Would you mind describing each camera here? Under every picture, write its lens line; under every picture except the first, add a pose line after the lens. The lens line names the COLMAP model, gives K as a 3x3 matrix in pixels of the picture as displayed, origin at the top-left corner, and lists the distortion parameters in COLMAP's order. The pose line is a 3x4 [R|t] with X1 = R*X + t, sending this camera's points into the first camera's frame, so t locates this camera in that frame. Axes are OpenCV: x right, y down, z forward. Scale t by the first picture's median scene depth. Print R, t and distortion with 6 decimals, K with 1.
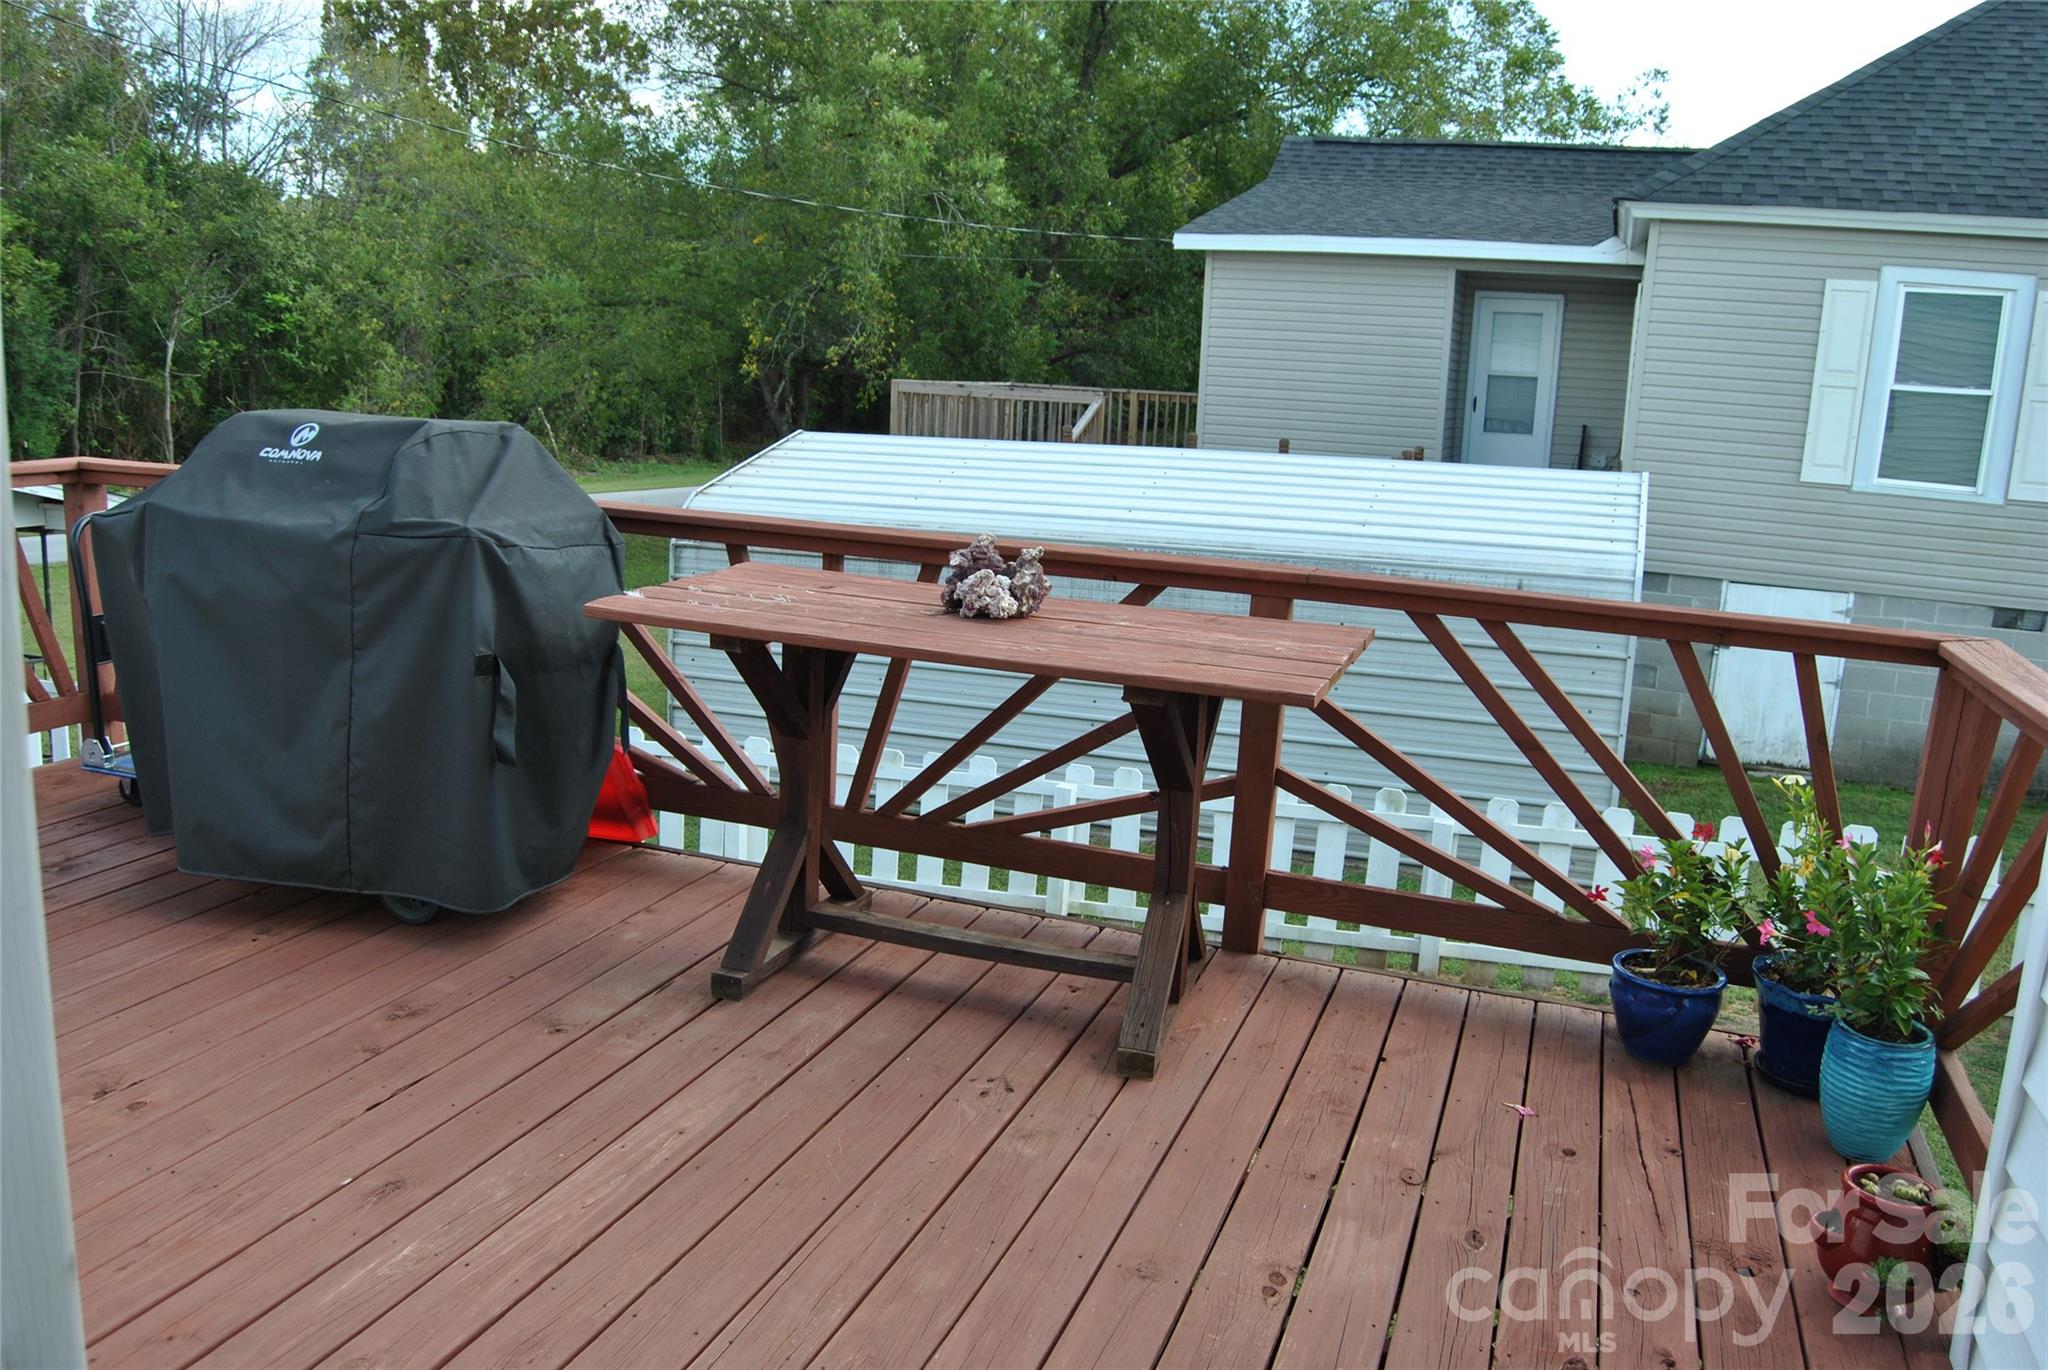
lens RADIAL K [[1613.8, 0, 1034.4], [0, 1613.8, 680.9], [0, 0, 1]] dist [-0.098275, 0.045157]
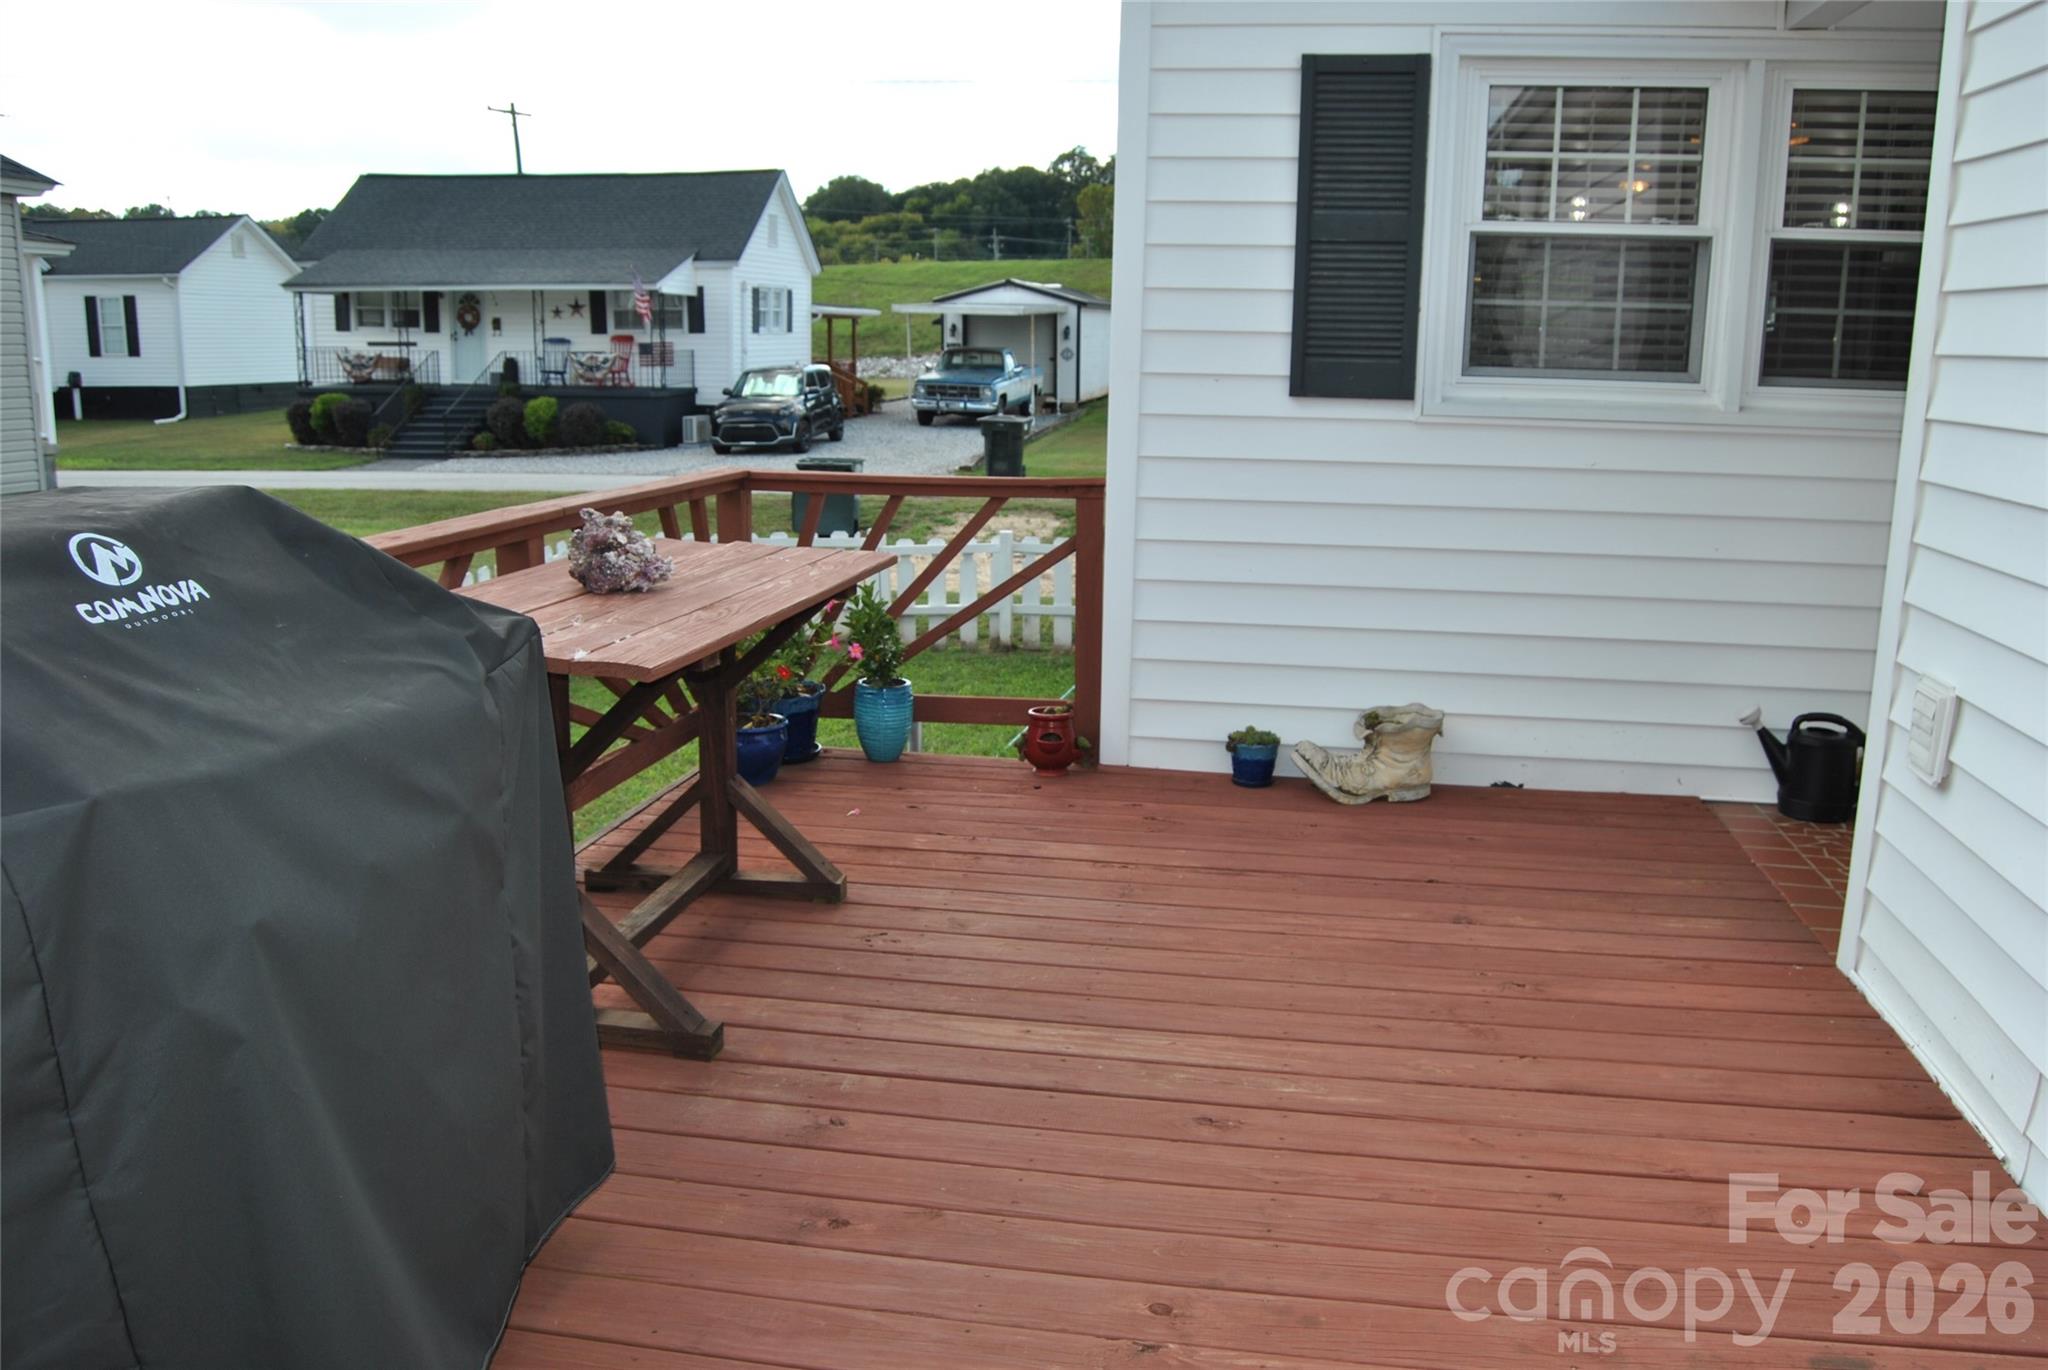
lens RADIAL K [[1613.8, 0, 1034.4], [0, 1613.8, 680.9], [0, 0, 1]] dist [-0.098275, 0.045157]
pose [[-0.155473, -0.258709, 0.953361, -1.201933], [0.172168, 0.943229, 0.284037, -0.262668], [-0.972721, 0.208298, -0.102105, 1.031637]]
